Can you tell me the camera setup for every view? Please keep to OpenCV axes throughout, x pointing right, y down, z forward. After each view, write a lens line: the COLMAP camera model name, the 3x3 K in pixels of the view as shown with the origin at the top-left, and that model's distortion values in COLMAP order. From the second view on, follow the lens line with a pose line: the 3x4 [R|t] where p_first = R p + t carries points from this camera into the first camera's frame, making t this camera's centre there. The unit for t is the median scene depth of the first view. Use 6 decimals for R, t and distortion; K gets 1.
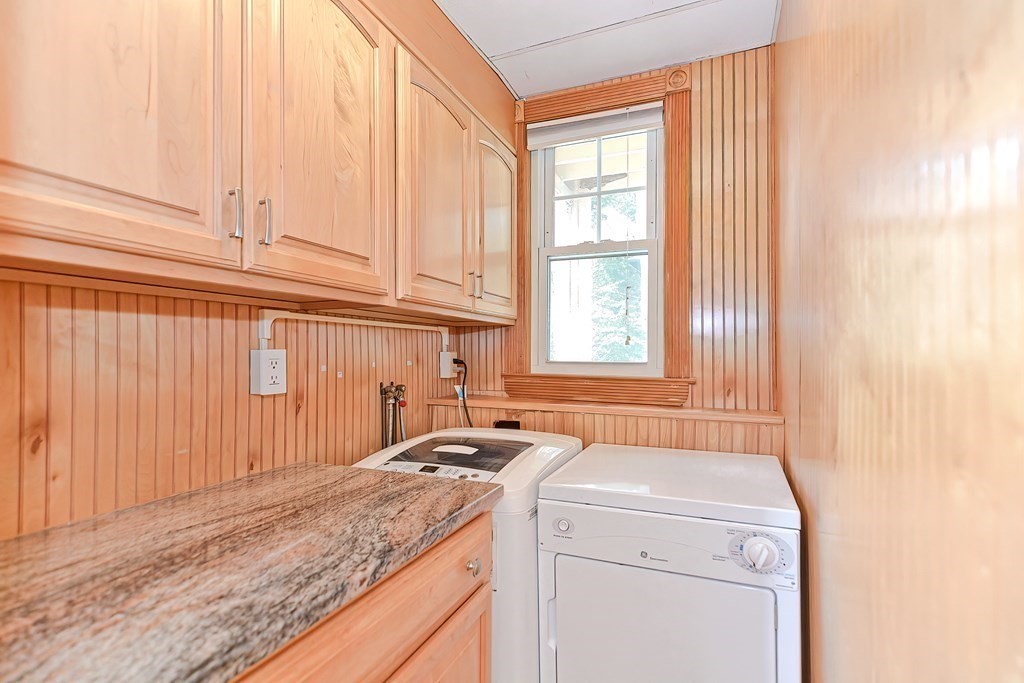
lens RADIAL K [[495.6, 0, 510.9], [0, 495.6, 345.3], [0, 0, 1]] dist [0.005866, -0.000396]
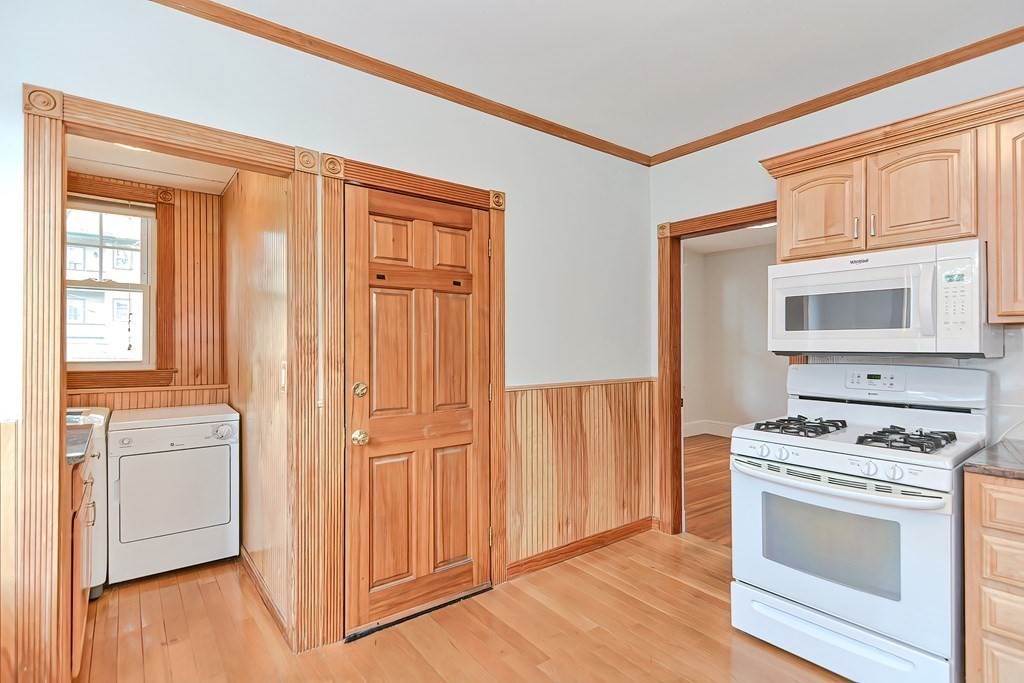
lens RADIAL K [[495.6, 0, 510.9], [0, 495.6, 345.3], [0, 0, 1]] dist [0.005866, -0.000396]
pose [[0.486652, -0.000019, 0.873596, -0.611267], [-0.007597, 0.999962, 0.004253, -0.035128], [-0.873563, -0.008707, 0.486633, -0.924512]]
